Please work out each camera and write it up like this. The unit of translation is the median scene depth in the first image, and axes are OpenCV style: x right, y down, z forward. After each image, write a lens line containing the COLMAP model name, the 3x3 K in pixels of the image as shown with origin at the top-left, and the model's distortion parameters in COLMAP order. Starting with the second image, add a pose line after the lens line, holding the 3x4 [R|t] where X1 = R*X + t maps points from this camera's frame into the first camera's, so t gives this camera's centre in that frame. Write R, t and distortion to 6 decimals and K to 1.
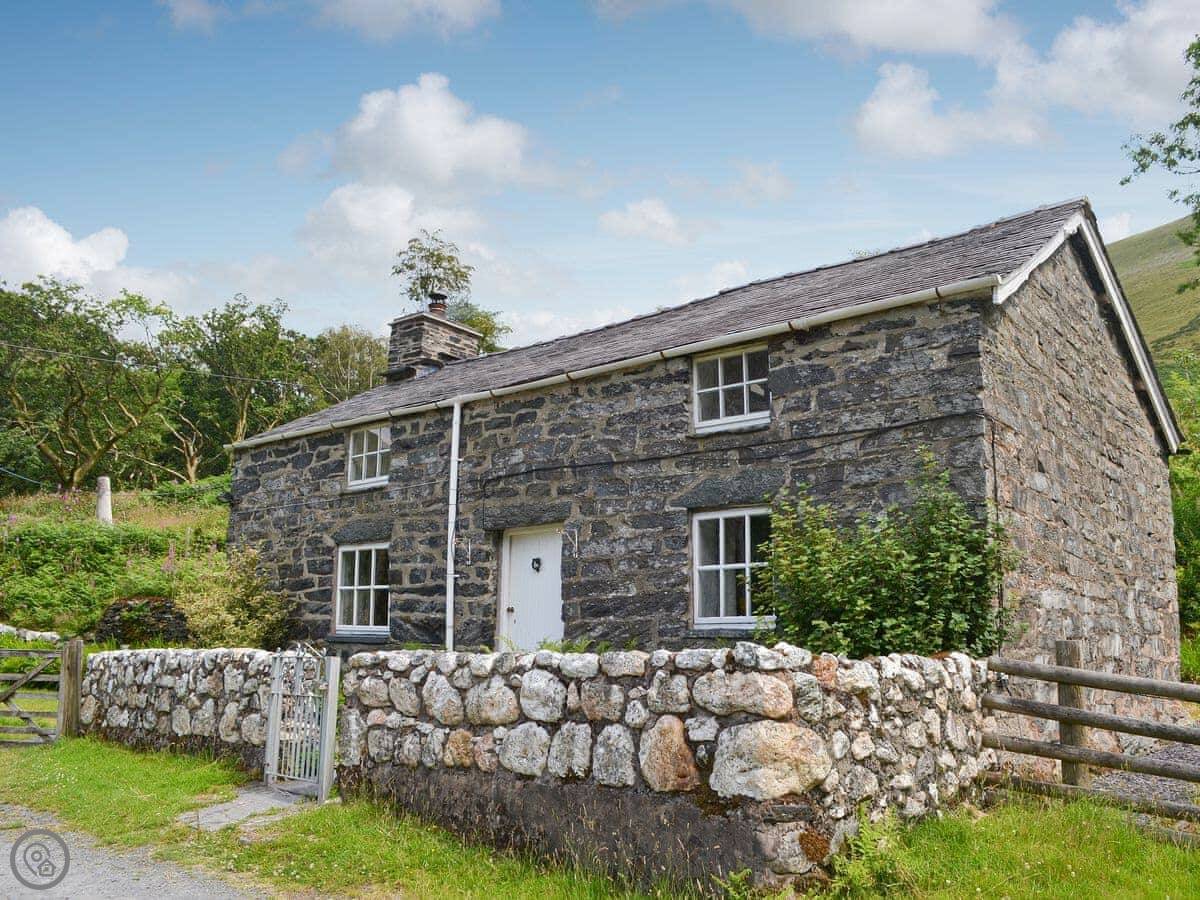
lens RADIAL K [[1164.6, 0, 749.8], [0, 1164.6, 451.4], [0, 0, 1]] dist [-0.071423, -0.009096]
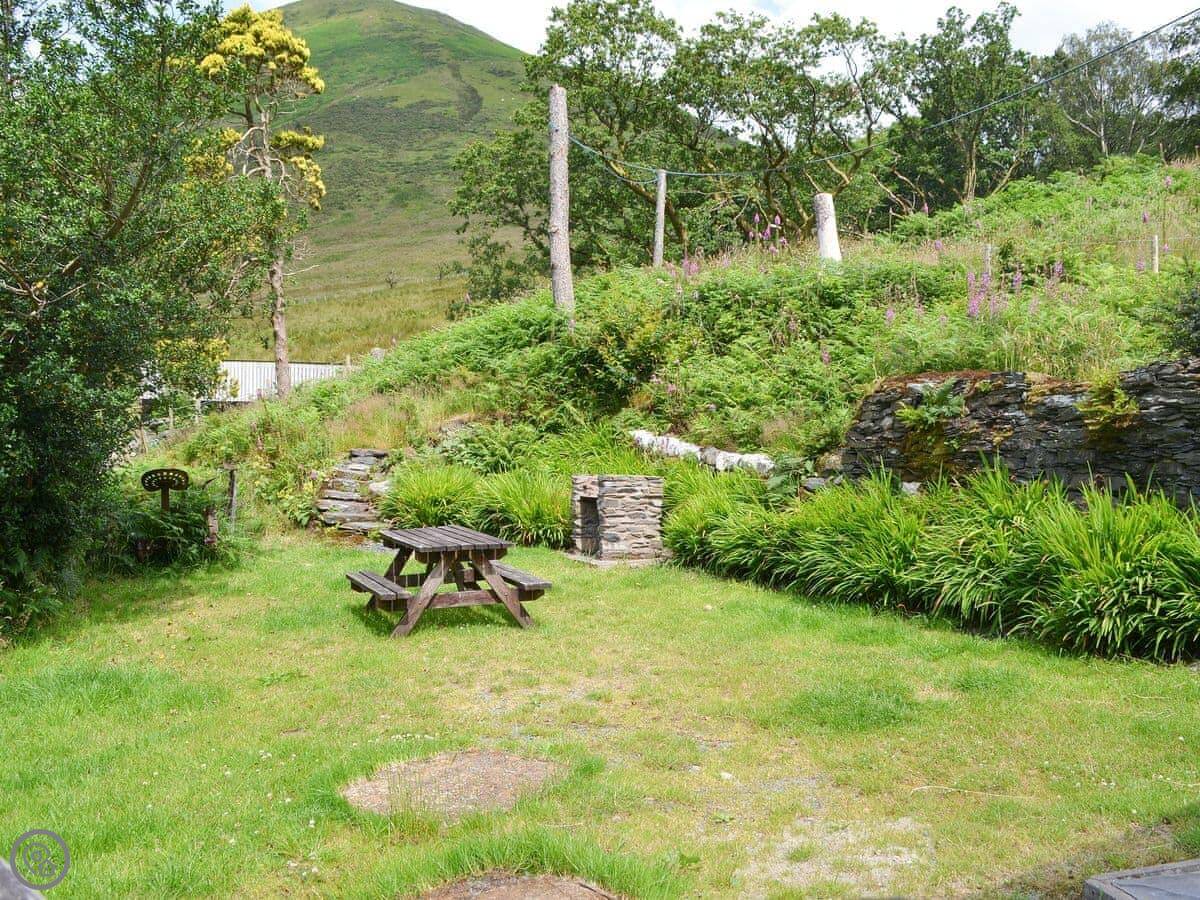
lens RADIAL K [[1168.4, 0, 600.0], [0, 1168.4, 450.0], [0, 0, 1]] dist [-0.070515, -0.004463]
pose [[0.765648, 0.000802, -0.643259, -0.328595], [0.106126, 0.986138, 0.127548, 0.081974], [0.634445, -0.165923, 0.754950, 0.547381]]
